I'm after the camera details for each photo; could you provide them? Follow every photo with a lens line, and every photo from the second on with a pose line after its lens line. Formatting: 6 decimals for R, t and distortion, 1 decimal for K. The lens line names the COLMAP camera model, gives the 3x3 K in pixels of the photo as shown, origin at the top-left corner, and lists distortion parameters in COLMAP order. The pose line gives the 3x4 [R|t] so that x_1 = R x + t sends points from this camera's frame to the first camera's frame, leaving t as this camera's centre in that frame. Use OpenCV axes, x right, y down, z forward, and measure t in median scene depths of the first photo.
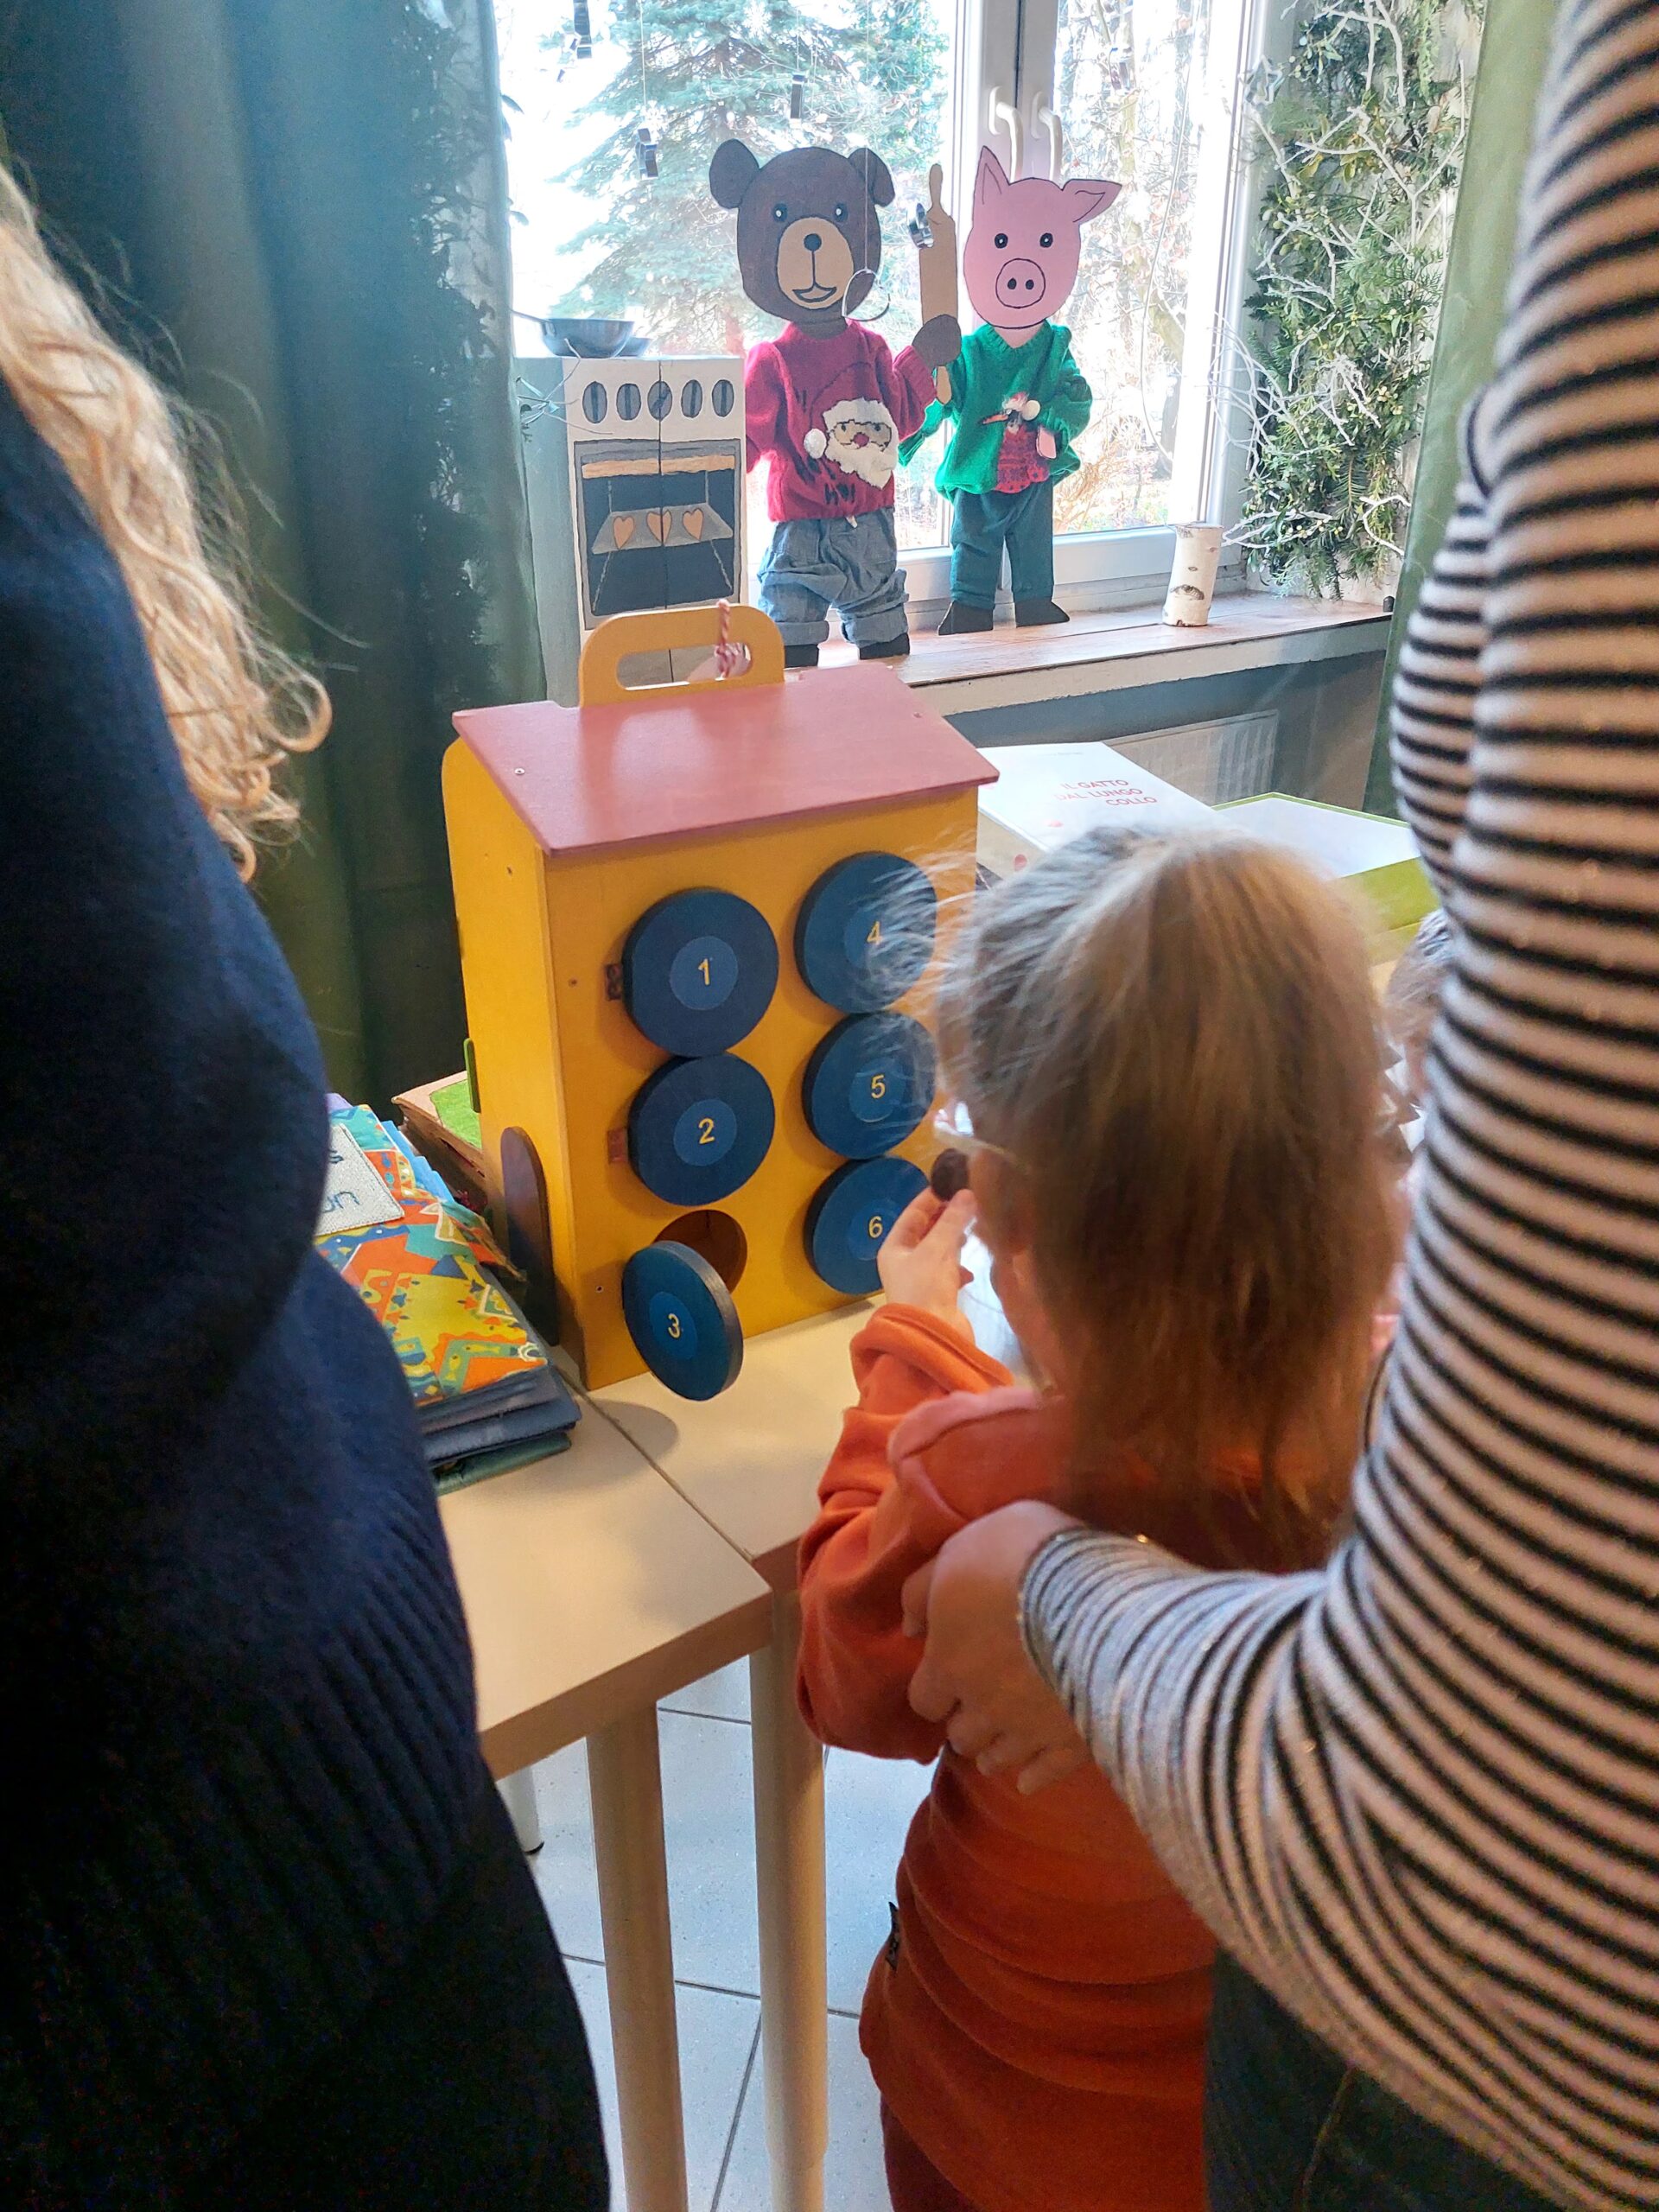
lens RADIAL K [[1584.9, 0, 833.9], [0, 1584.9, 1090.7], [0, 0, 1]] dist [0.023794, -0.025733]
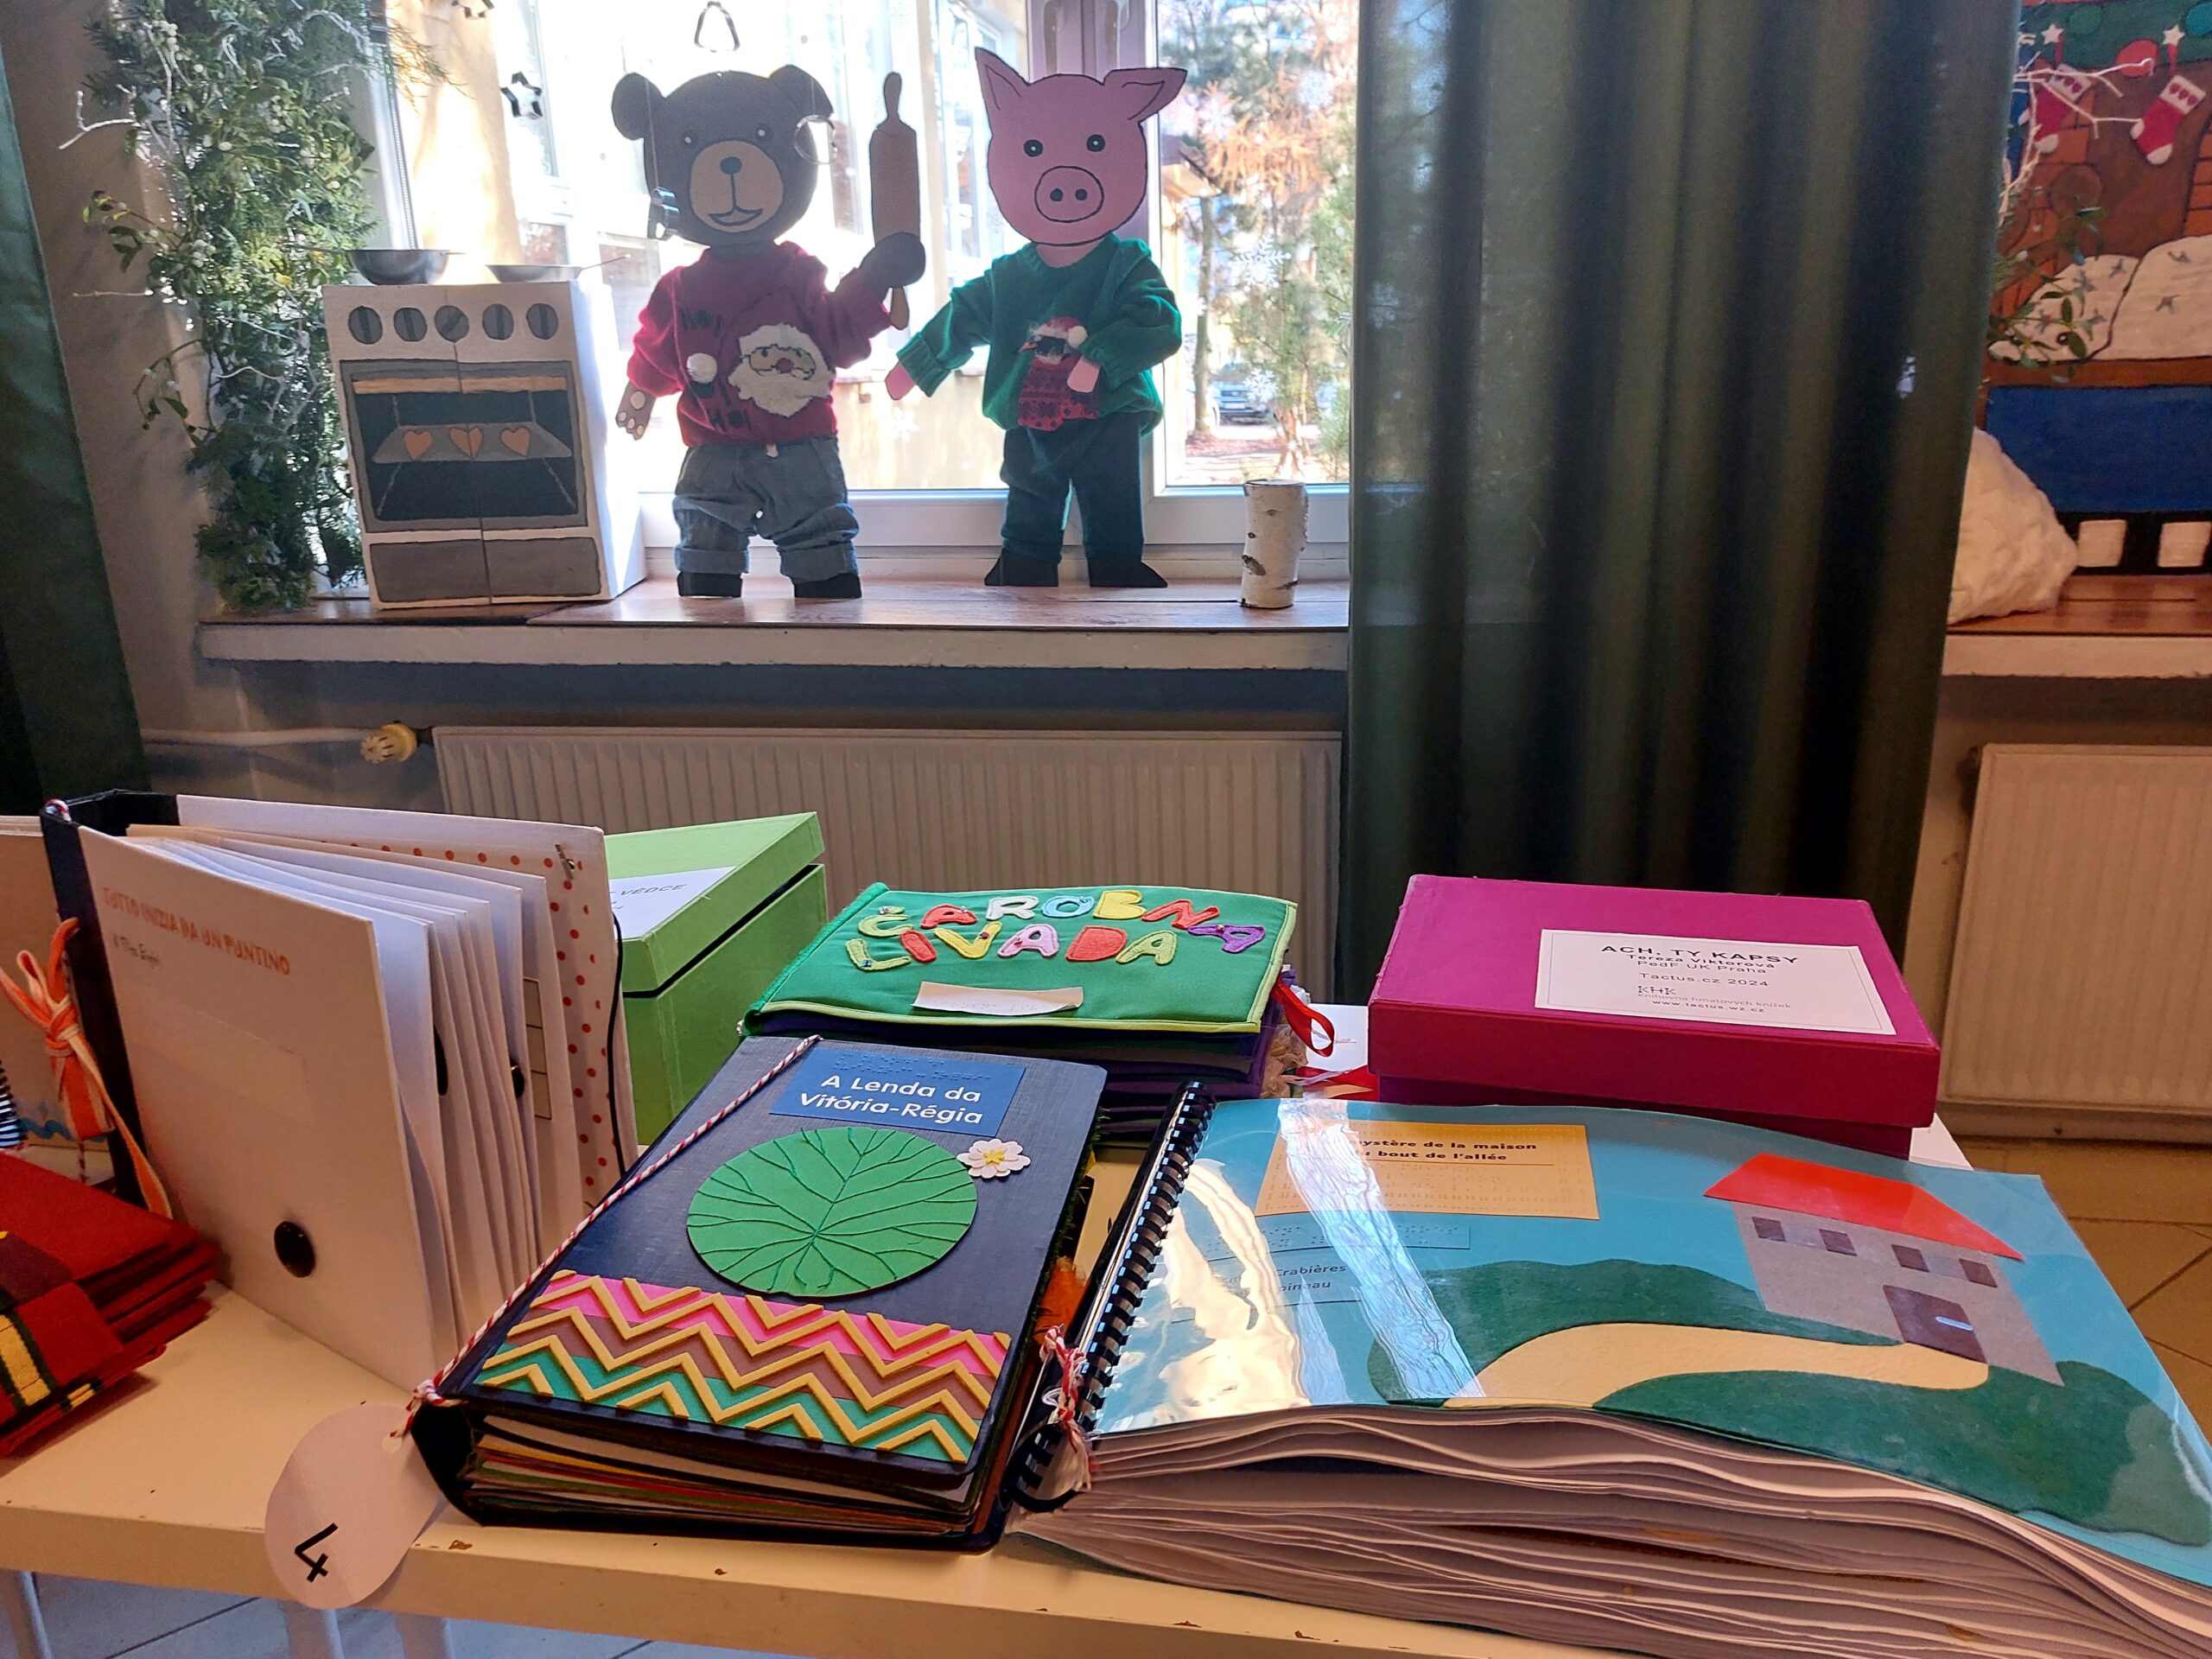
lens RADIAL K [[1584.9, 0, 1118.9], [0, 1584.9, 829.9], [0, 0, 1]] dist [0.023794, -0.025733]
pose [[0.744751, 0.194586, -0.638343, 0.787334], [-0.266037, 0.963820, -0.016582, -0.182433], [0.612022, 0.182173, 0.769573, 0.448866]]
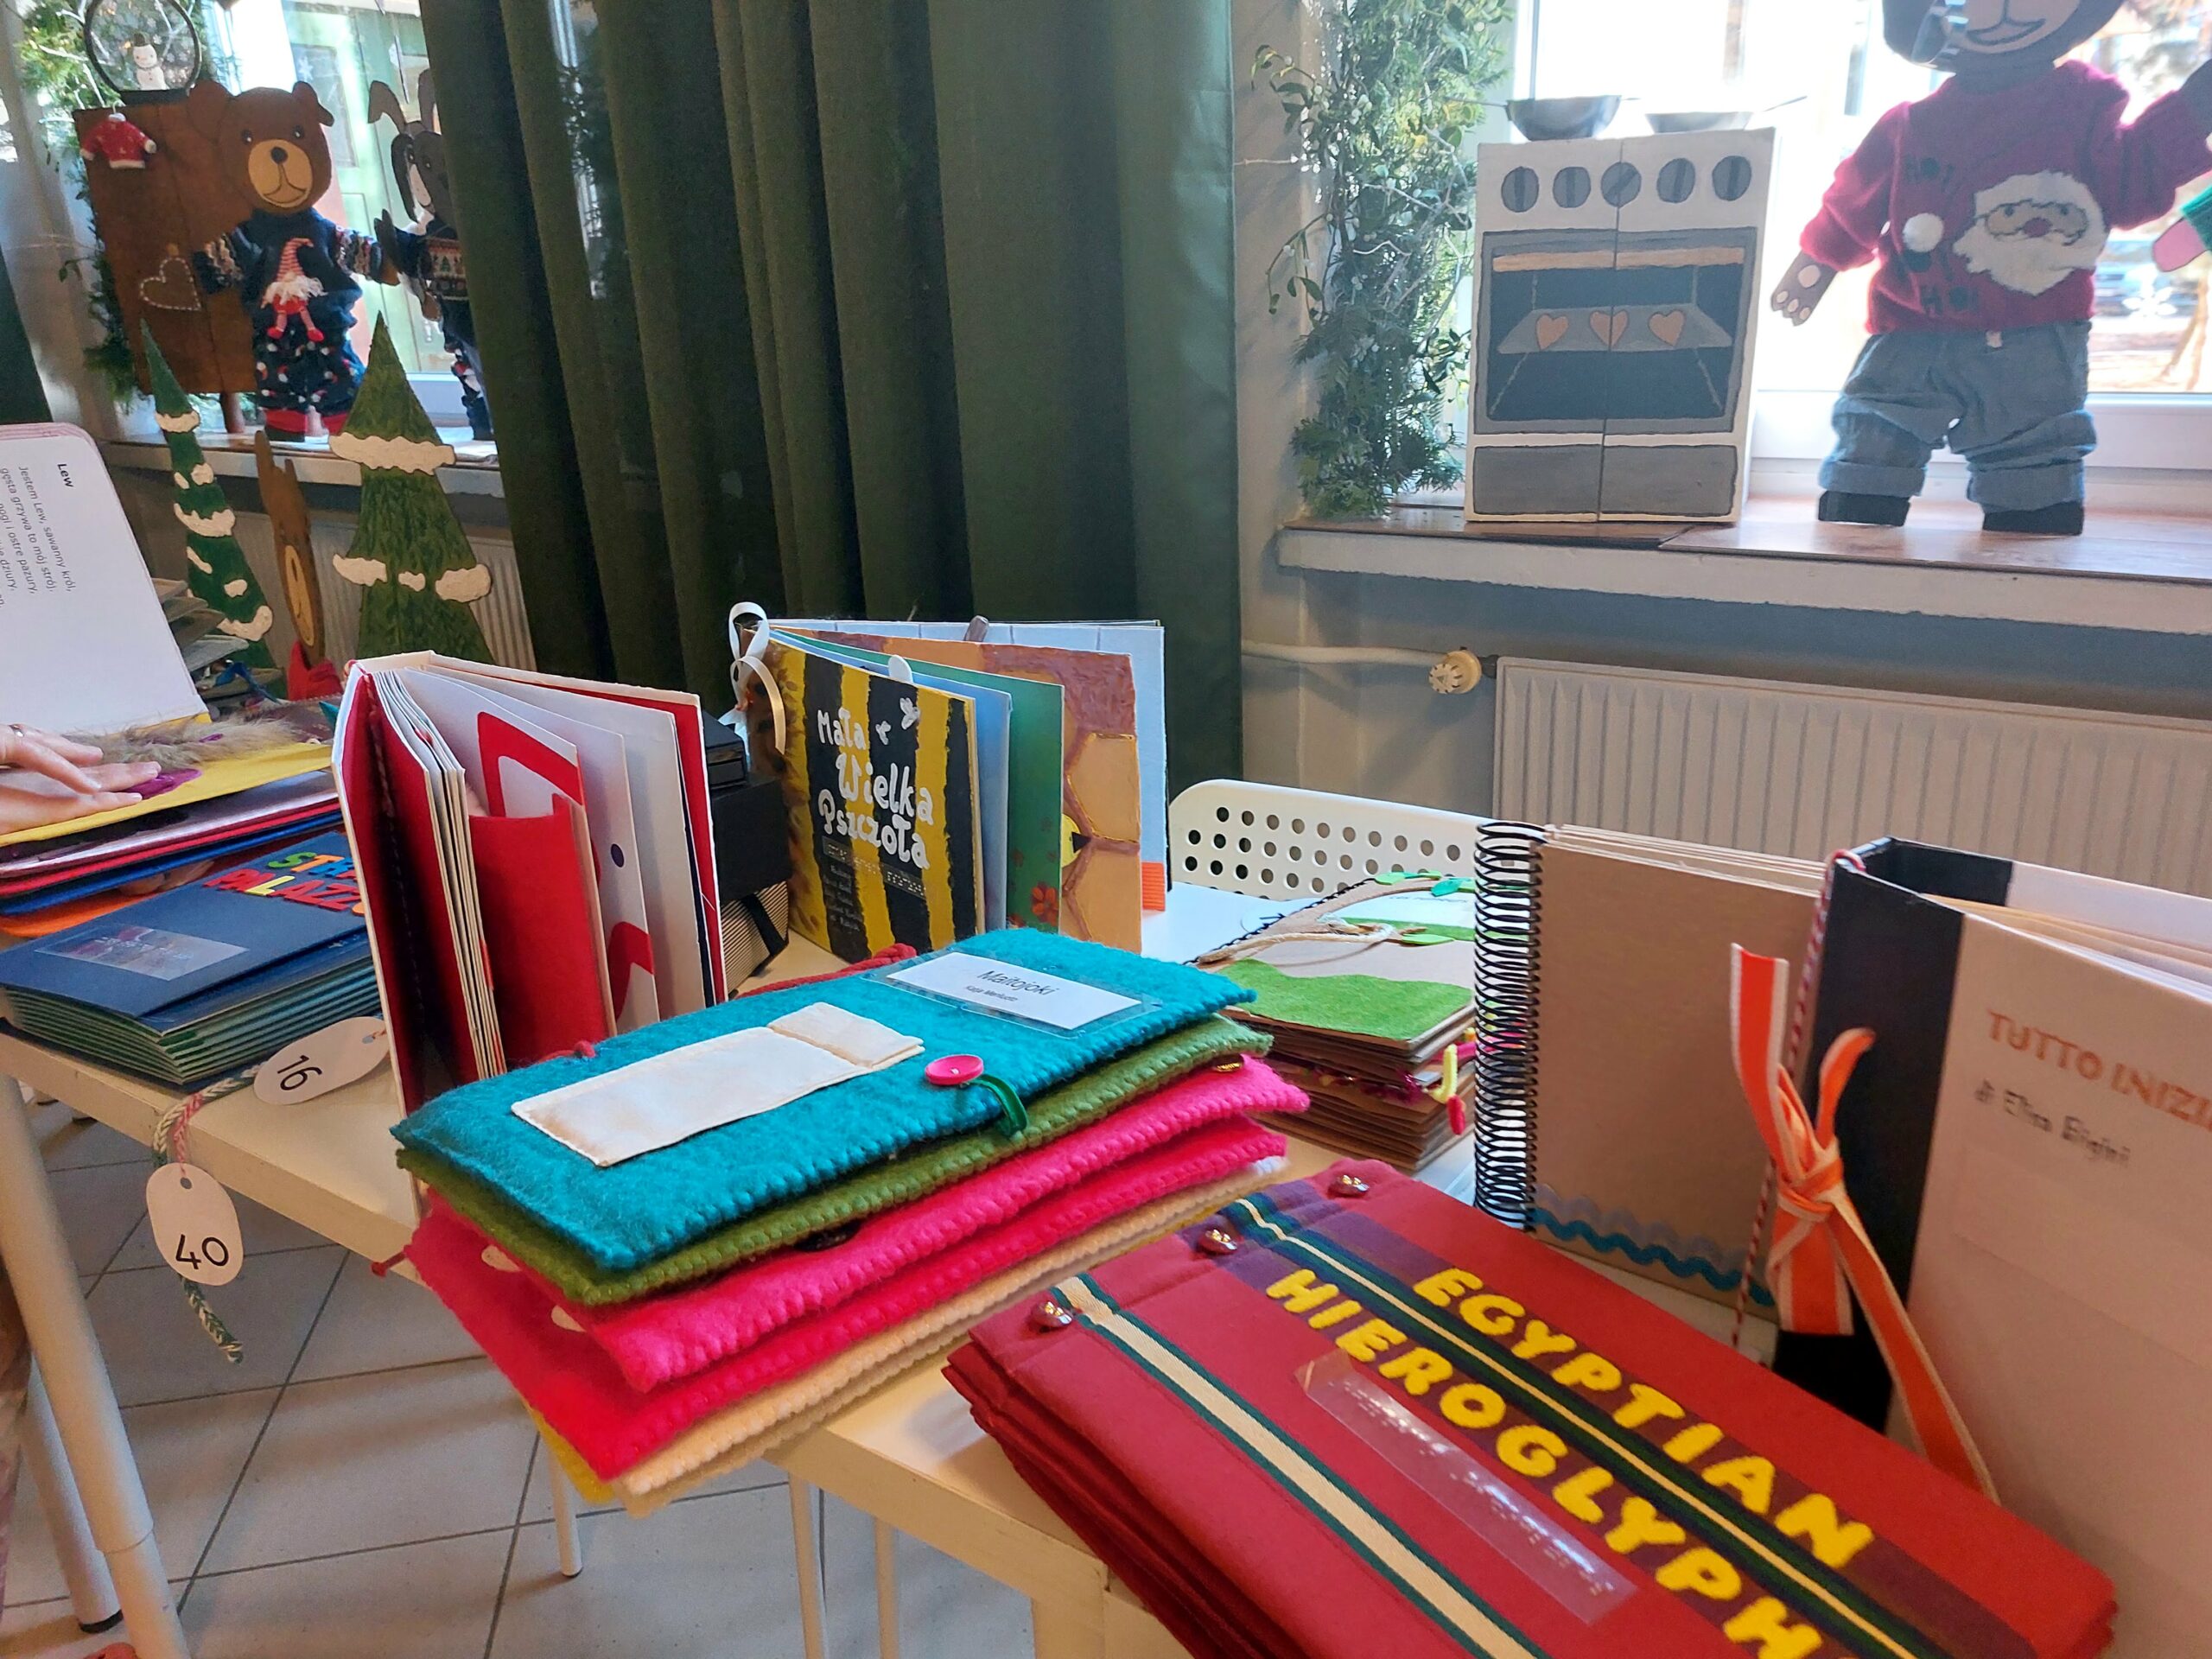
lens RADIAL K [[1584.9, 0, 1125.9], [0, 1584.9, 836.2], [0, 0, 1]] dist [0.023794, -0.025733]
pose [[0.411468, 0.312882, -0.856037, 0.534059], [-0.347887, 0.922034, 0.169786, -0.135130], [0.842418, 0.227942, 0.488235, 0.363581]]
